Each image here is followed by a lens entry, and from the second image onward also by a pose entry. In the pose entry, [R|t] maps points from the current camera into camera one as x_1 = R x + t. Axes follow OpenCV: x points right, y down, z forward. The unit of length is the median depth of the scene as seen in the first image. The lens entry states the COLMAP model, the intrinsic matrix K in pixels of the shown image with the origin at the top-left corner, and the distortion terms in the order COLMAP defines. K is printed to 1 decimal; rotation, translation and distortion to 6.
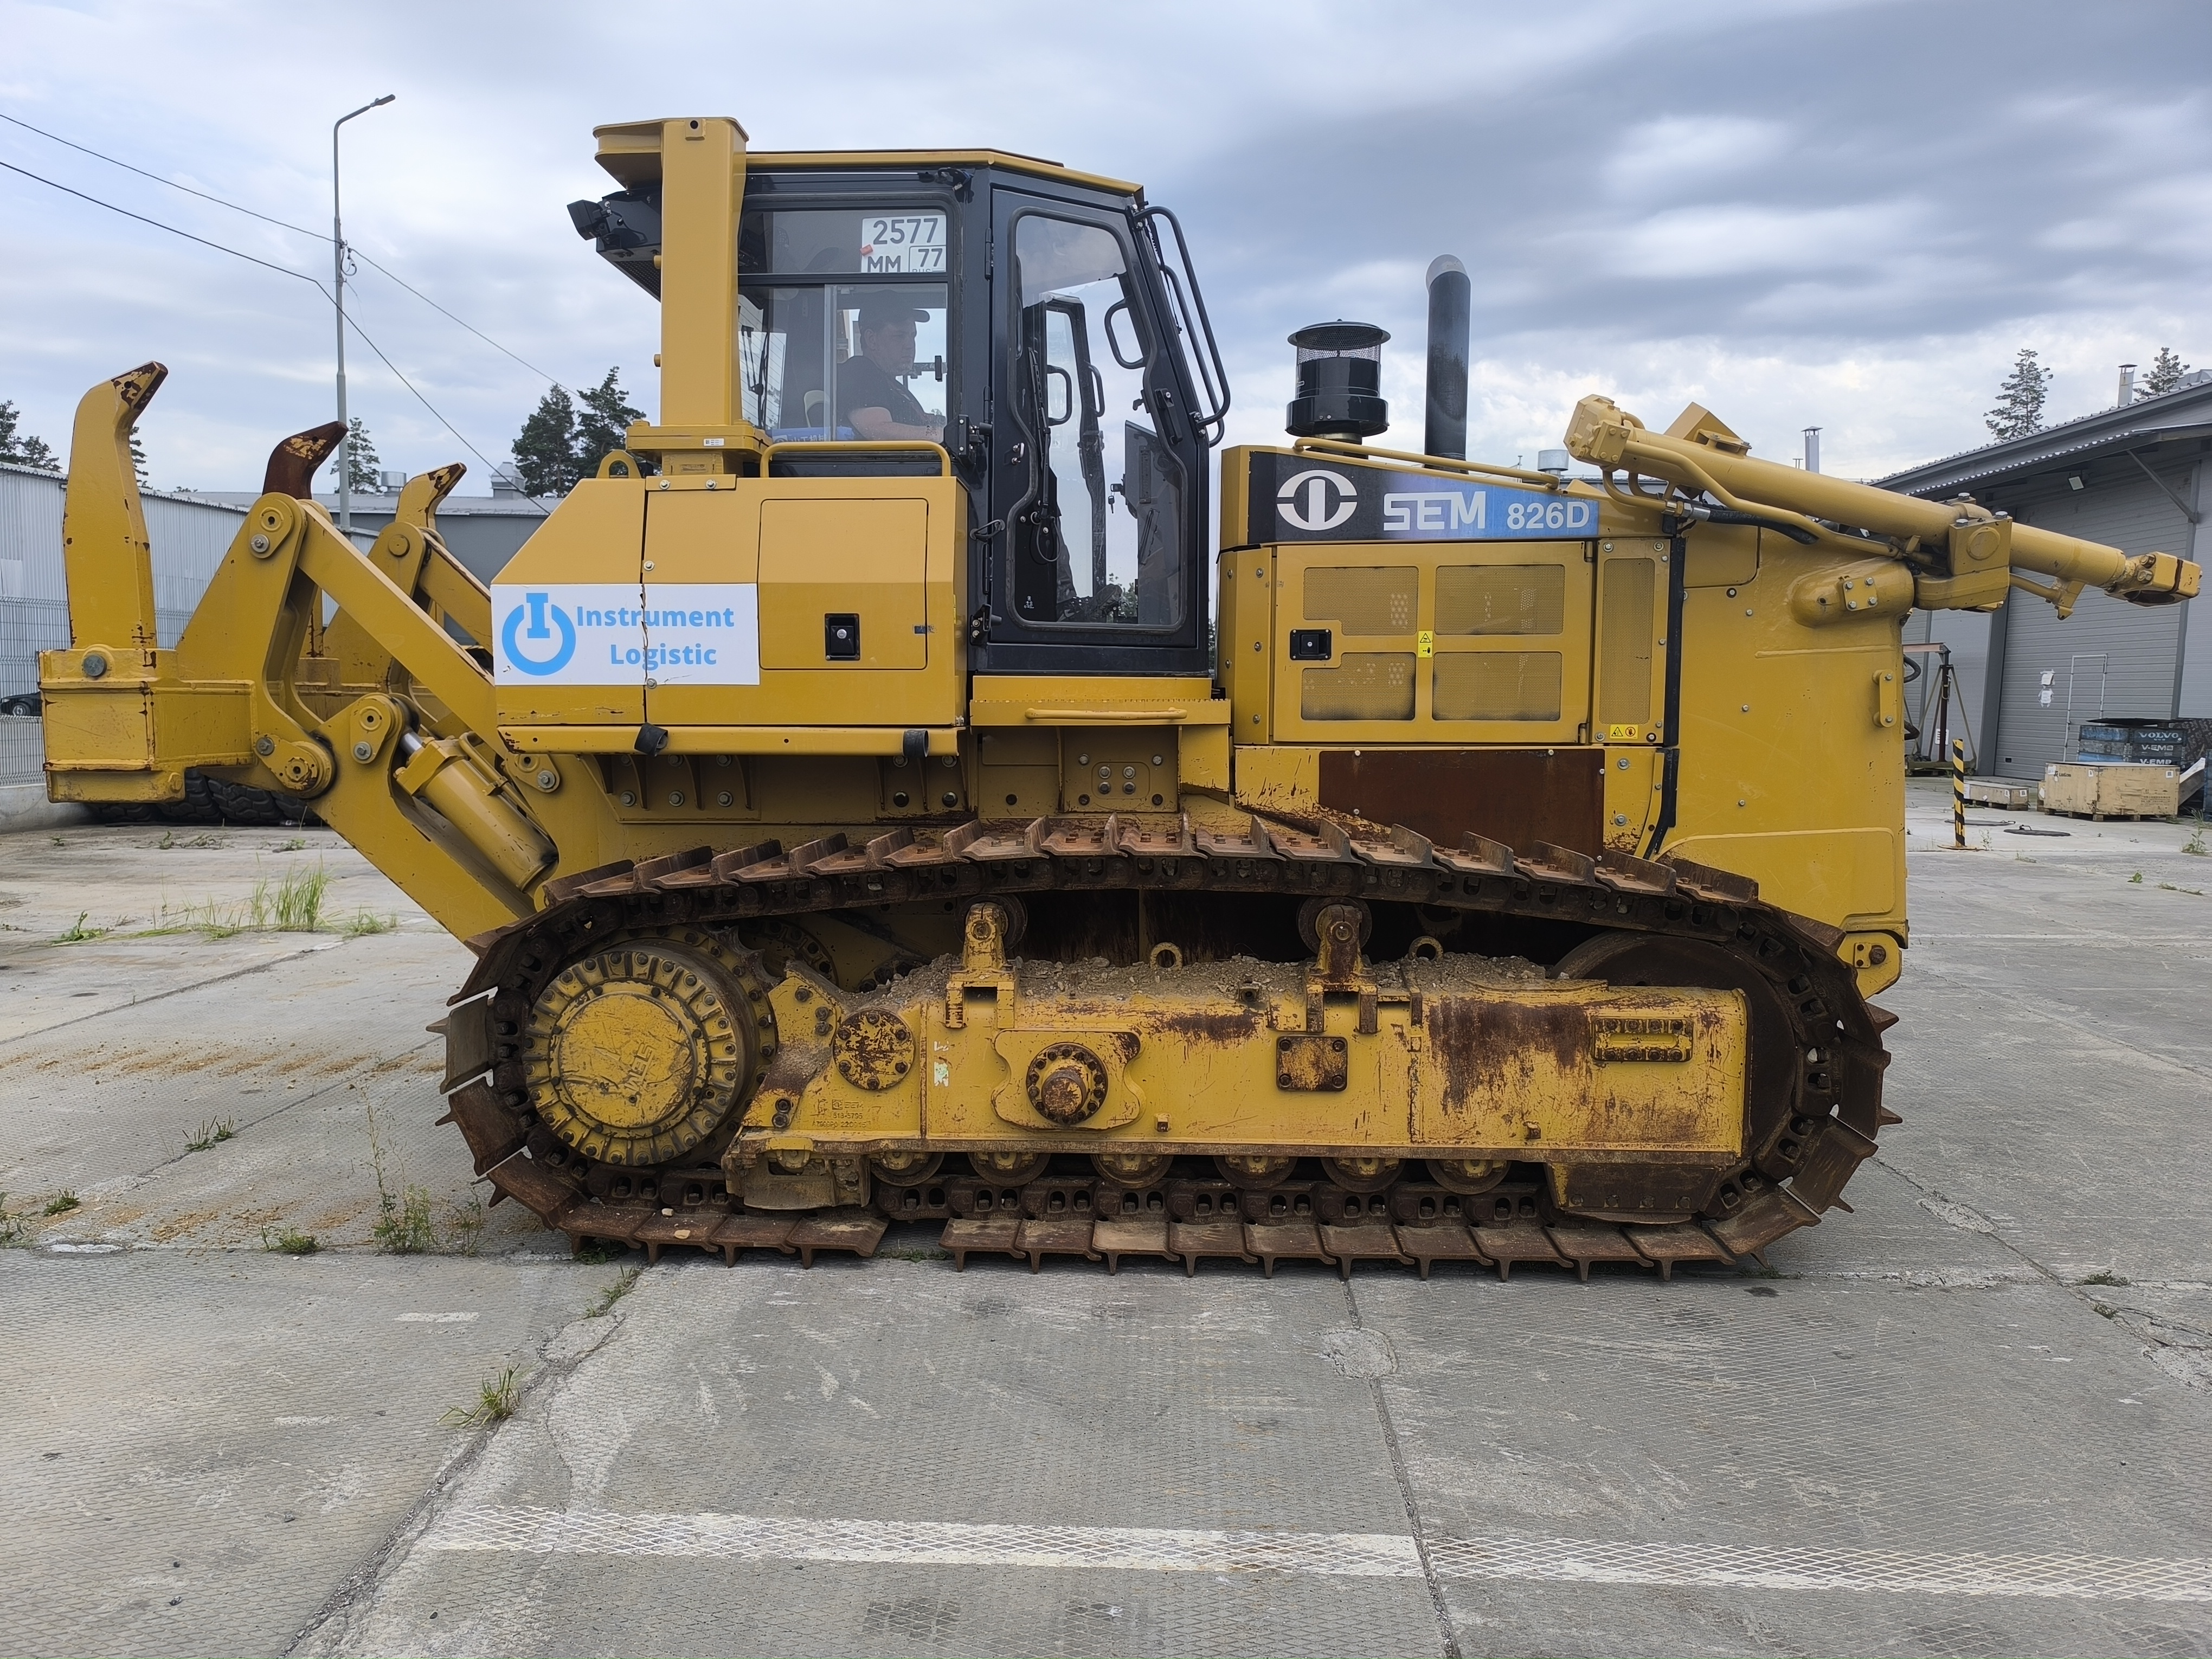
lens RADIAL K [[1494.1, 0, 1105.8], [0, 1494.1, 842.1], [0, 0, 1]] dist [0.024624, -0.002491]
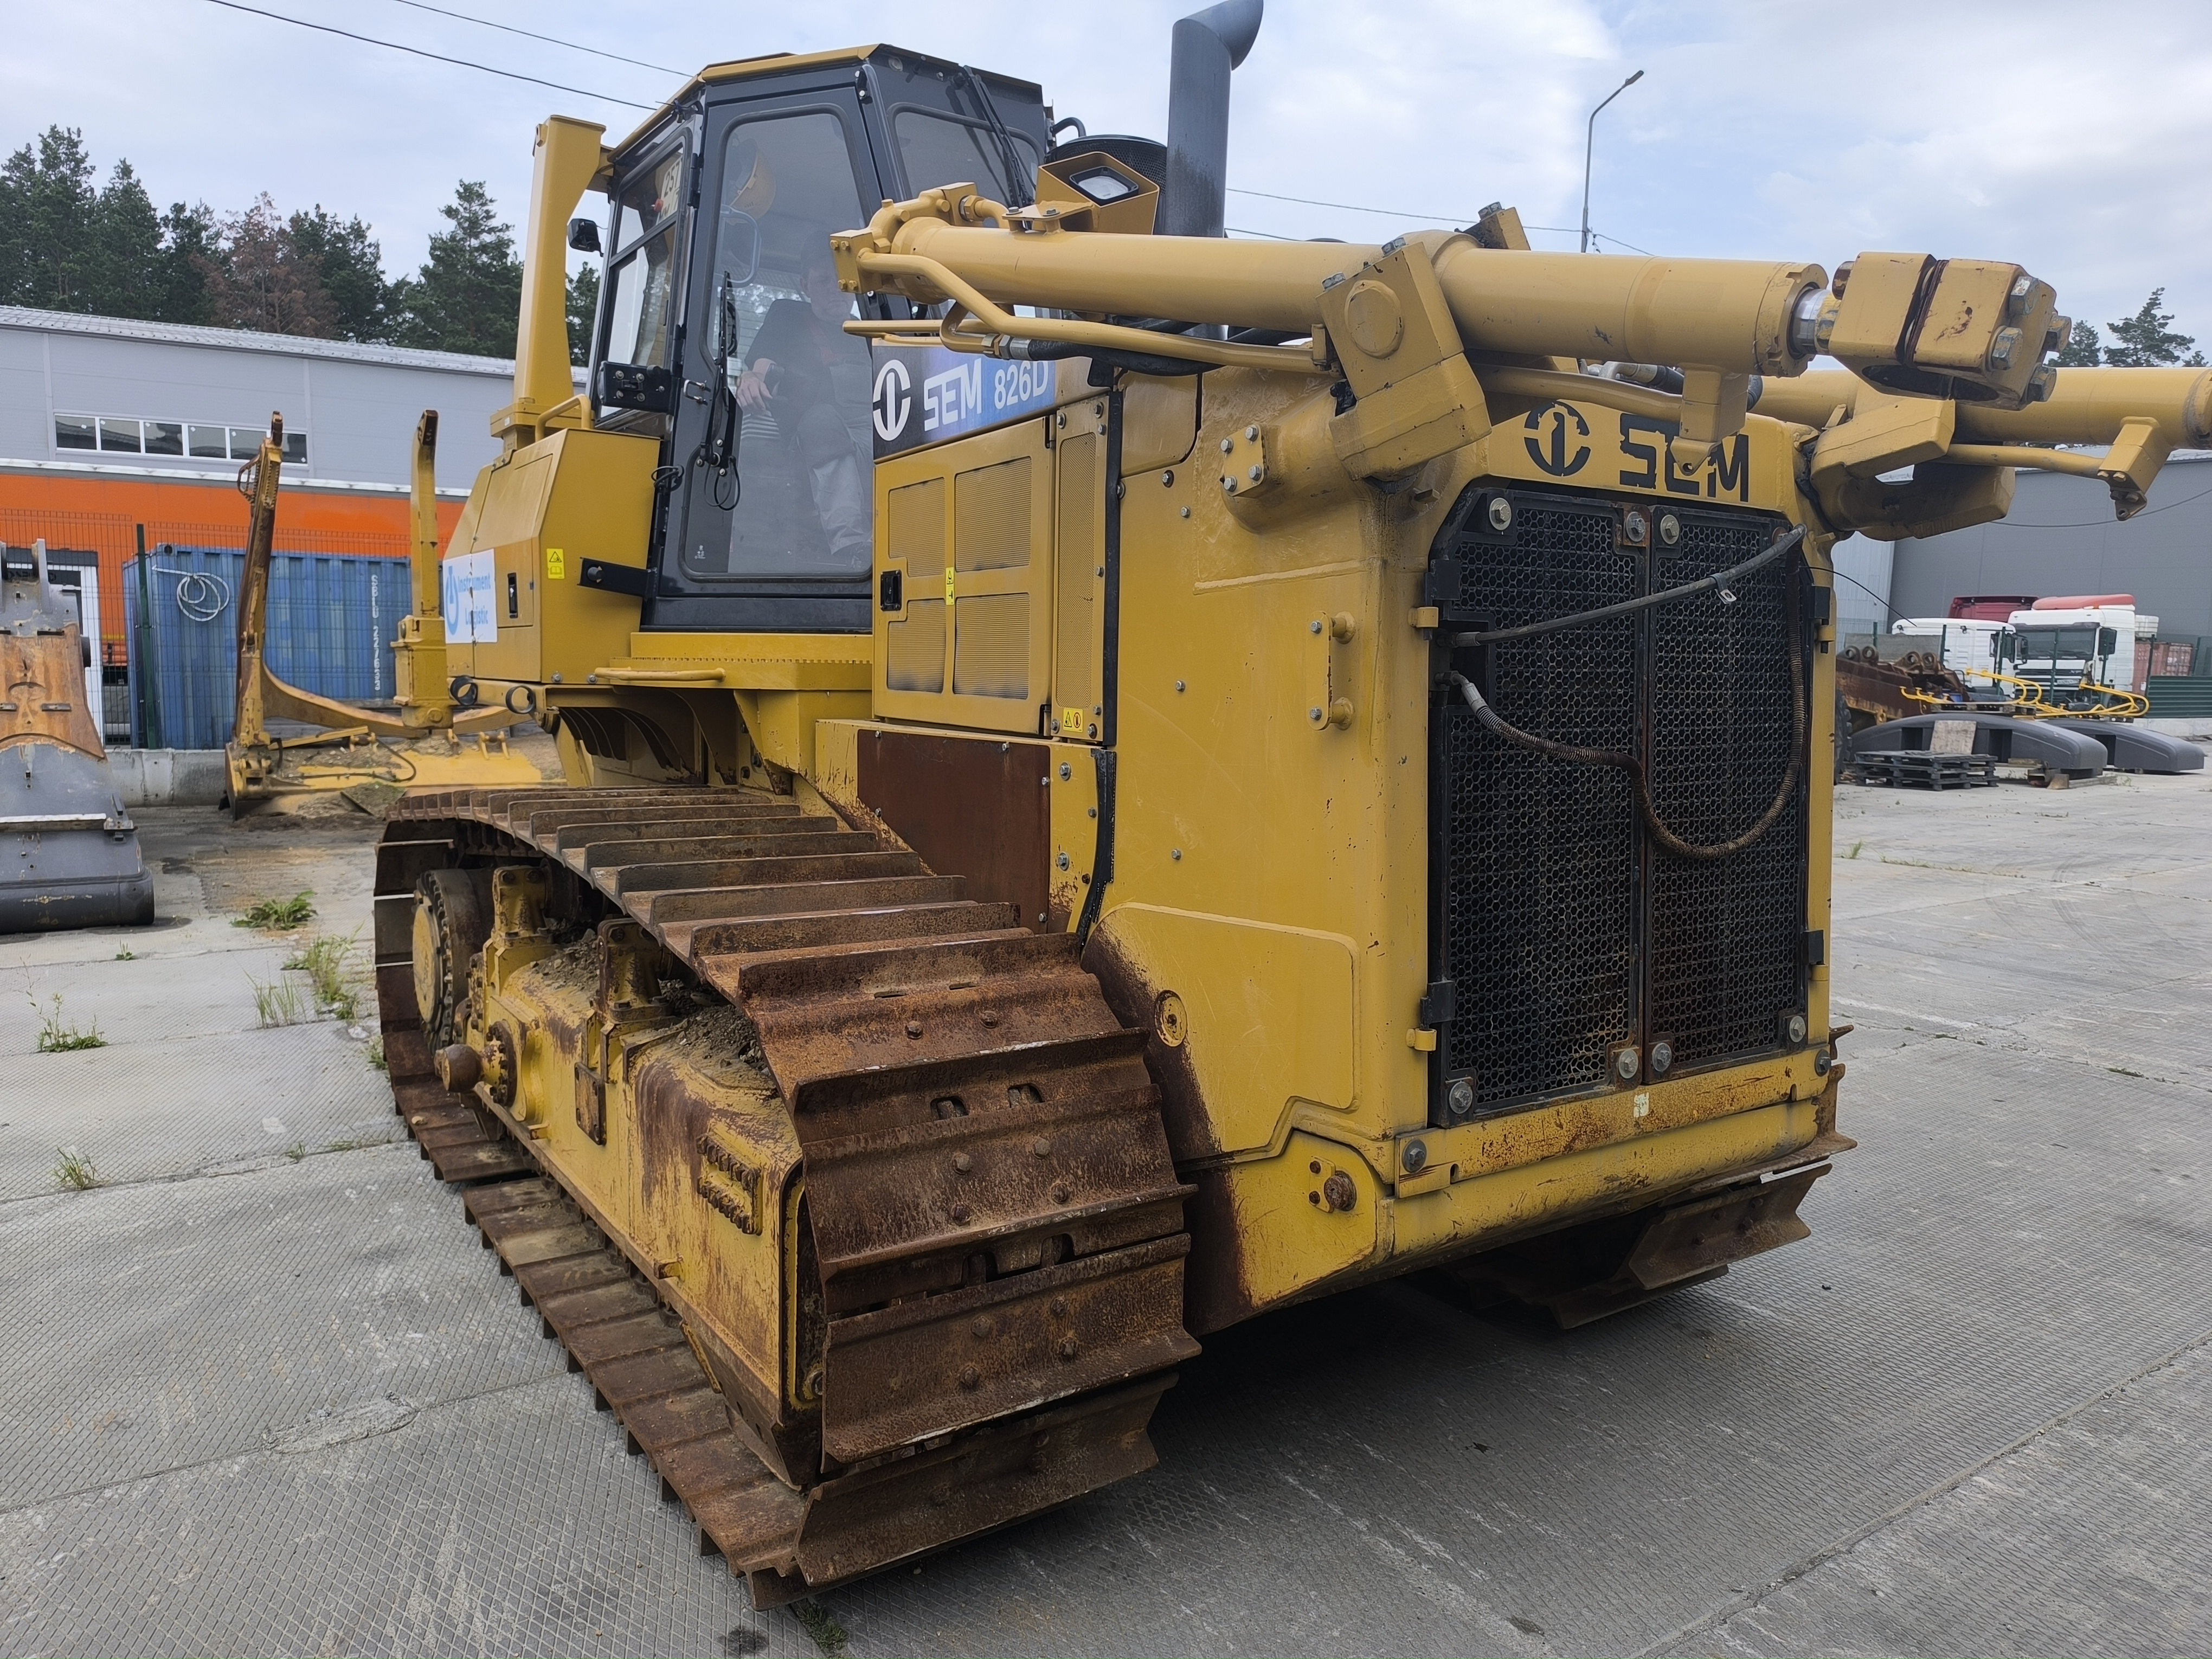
lens RADIAL K [[1514.5, 0, 1106.0], [0, 1514.5, 829.5], [0, 0, 1]] dist [0.028154, -0.033448]
pose [[0.608233, 0.096843, -0.787828, 0.848401], [-0.091817, 0.994451, 0.051355, -0.061768], [0.788430, 0.041100, 0.613750, 0.629347]]
